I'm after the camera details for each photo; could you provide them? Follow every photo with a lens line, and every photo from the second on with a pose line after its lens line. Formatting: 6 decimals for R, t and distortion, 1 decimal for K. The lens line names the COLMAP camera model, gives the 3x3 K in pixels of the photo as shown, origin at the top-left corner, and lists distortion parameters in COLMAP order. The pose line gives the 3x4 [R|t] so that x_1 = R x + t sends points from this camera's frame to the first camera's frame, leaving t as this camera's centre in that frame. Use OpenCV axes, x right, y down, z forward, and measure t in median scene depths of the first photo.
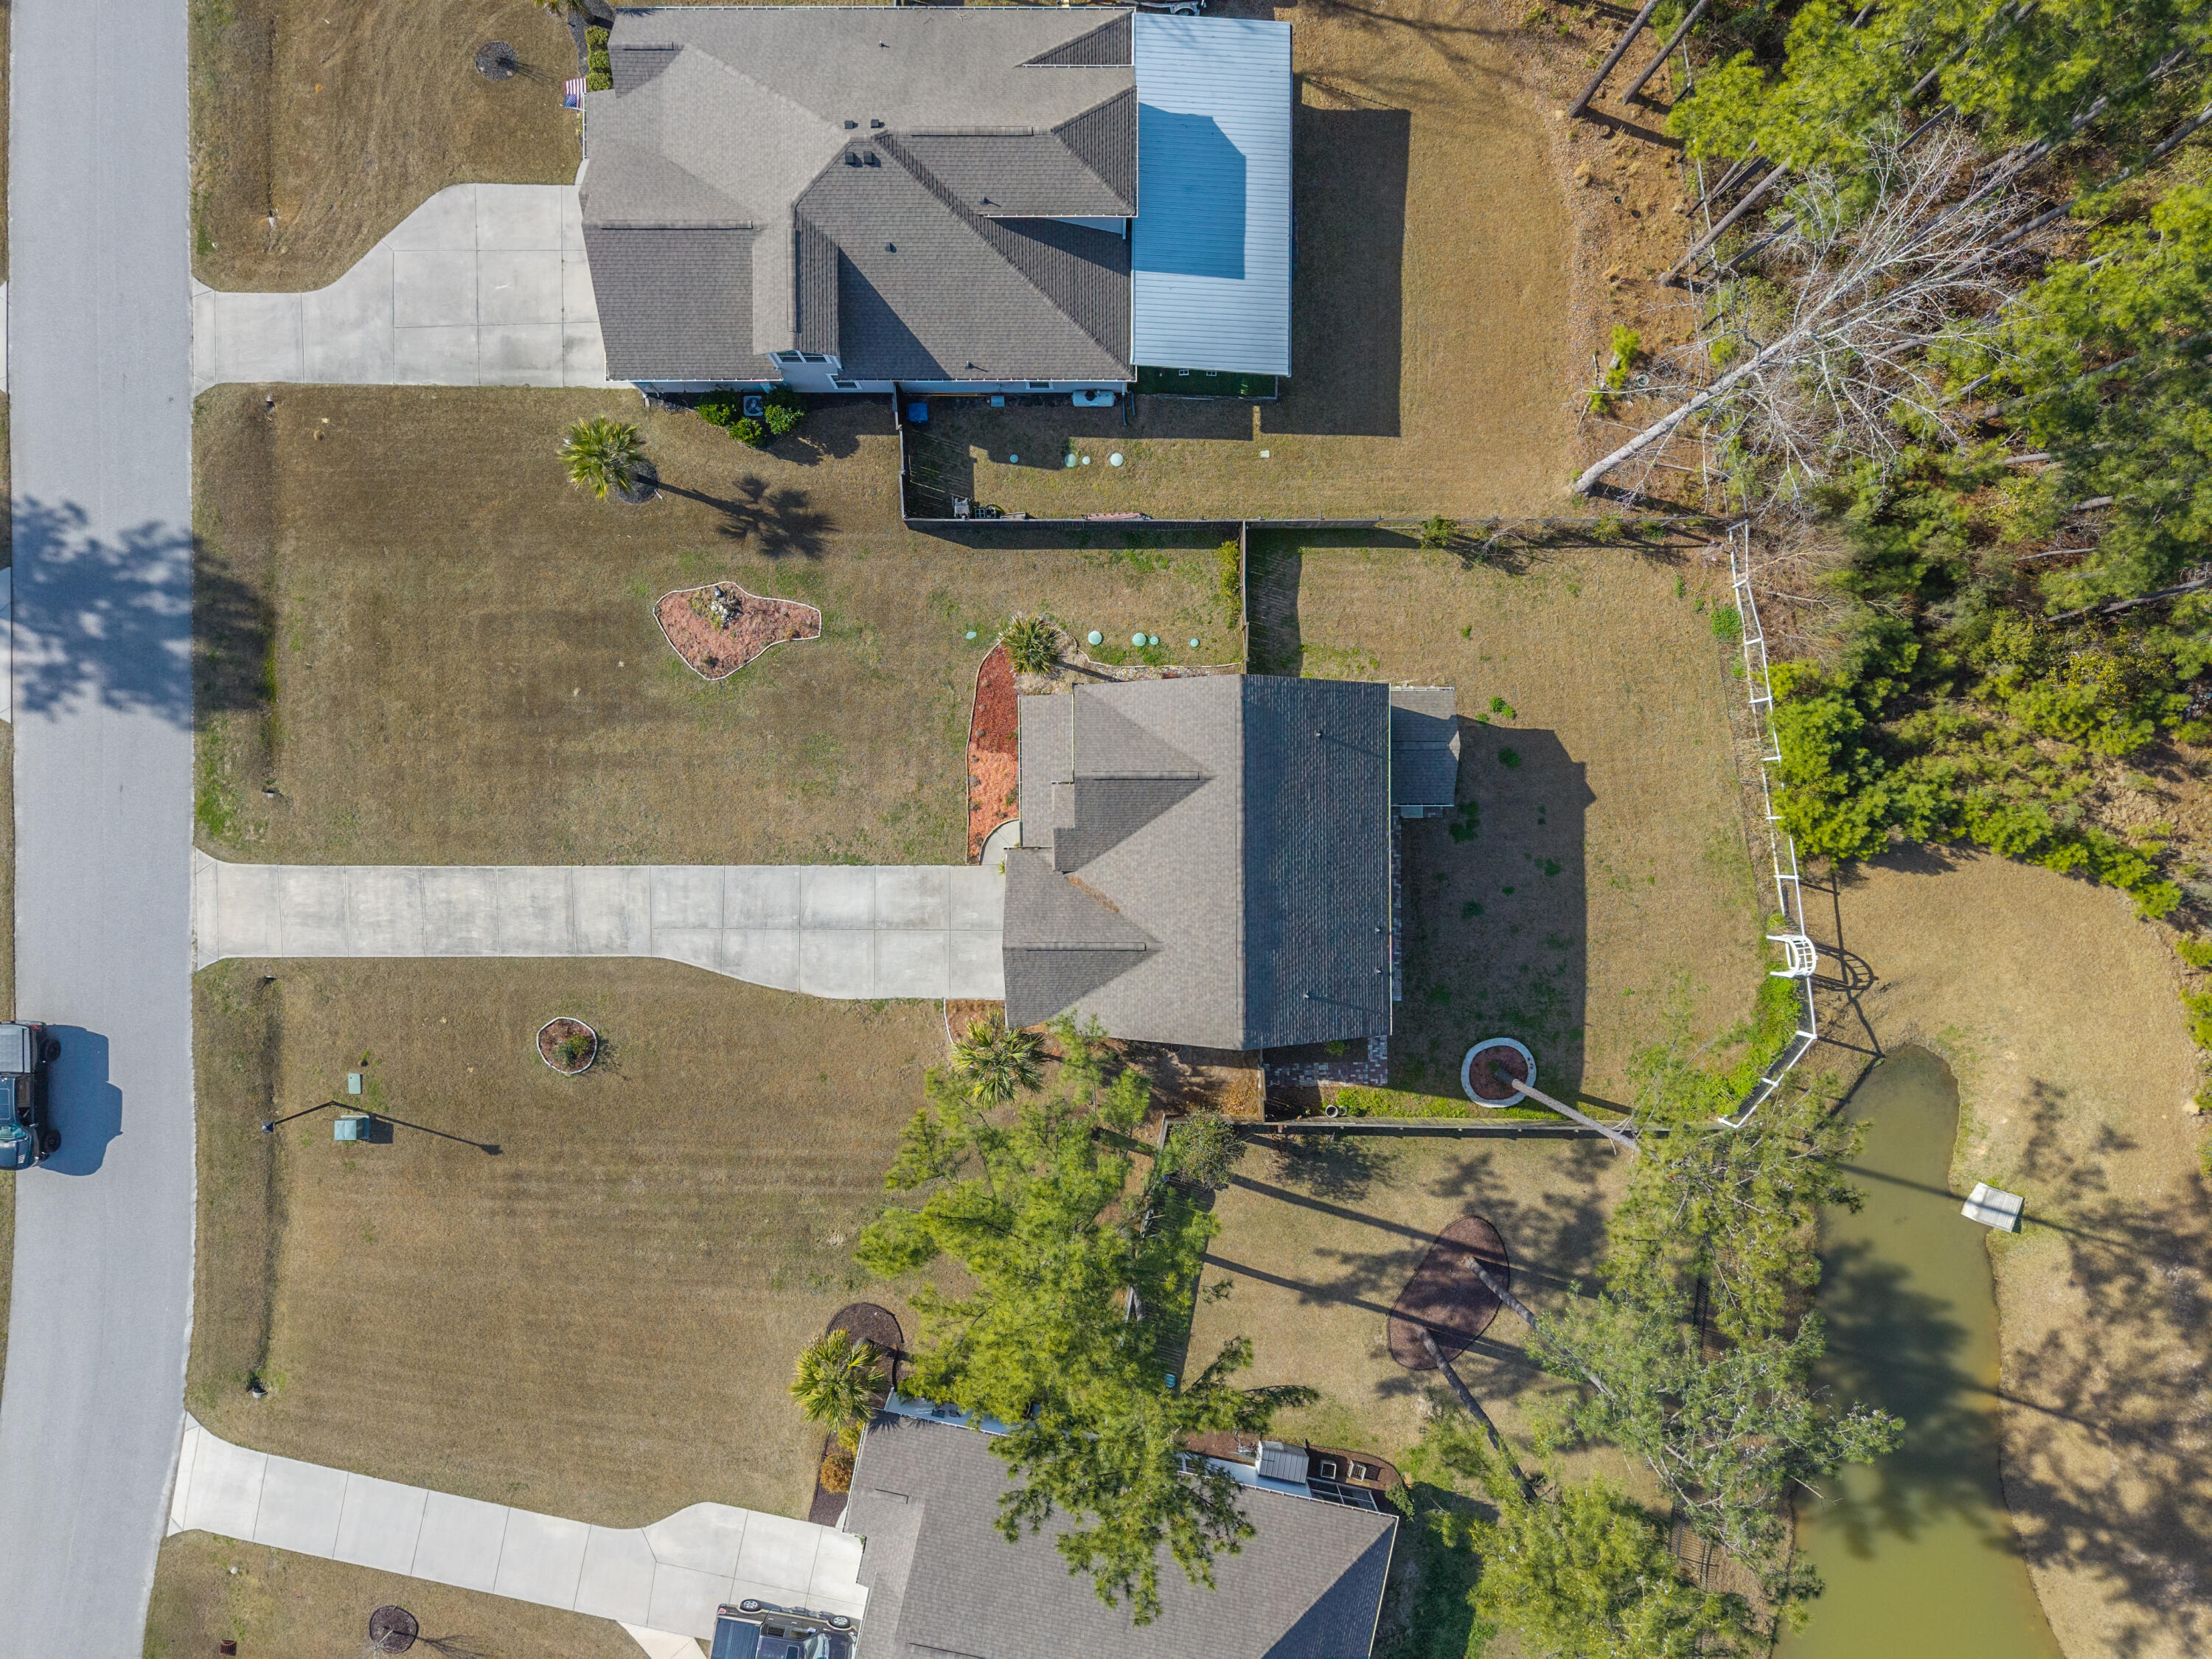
lens RADIAL K [[1476.3, 0, 1106.0], [0, 1476.3, 833.5], [0, 0, 1]] dist [0.027200, -0.025227]
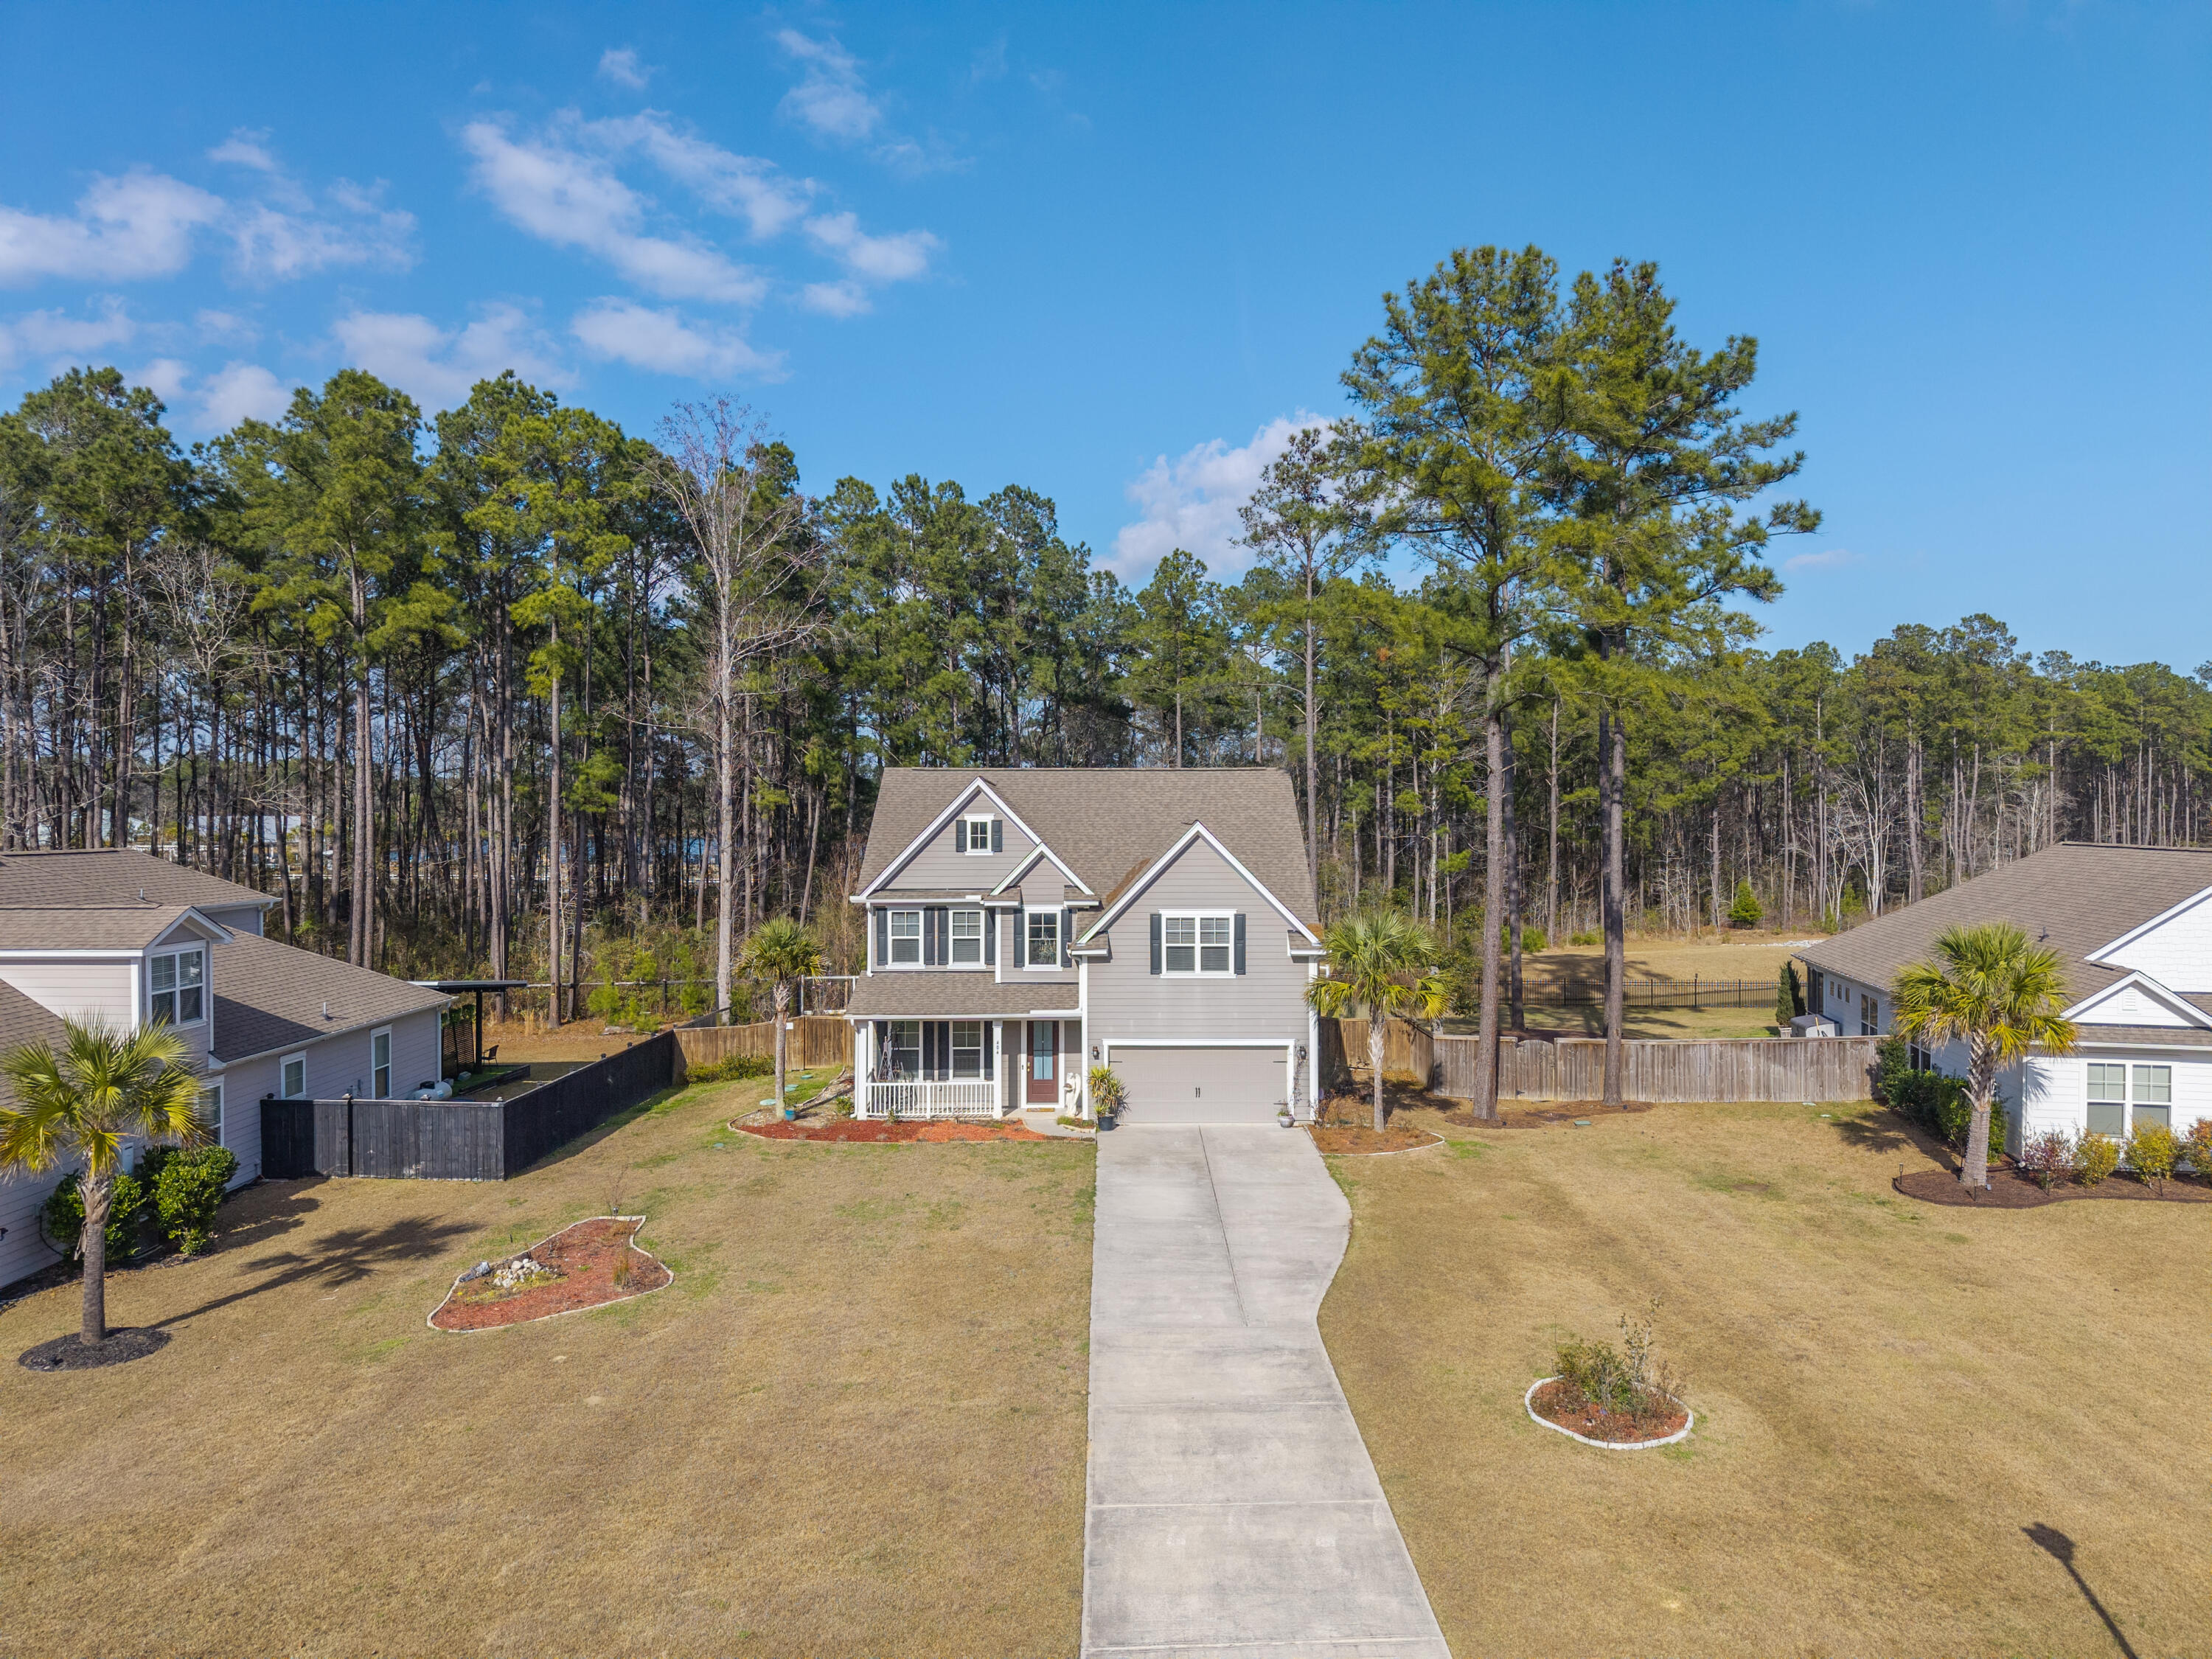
lens RADIAL K [[1476.3, 0, 1114.0], [0, 1476.3, 836.3], [0, 0, 1]] dist [0.027200, -0.025227]
pose [[-0.006803, -0.015740, 0.999853, -0.704367], [0.999976, -0.001388, 0.006782, 0.025790], [0.001281, 0.999875, 0.015749, 0.856259]]
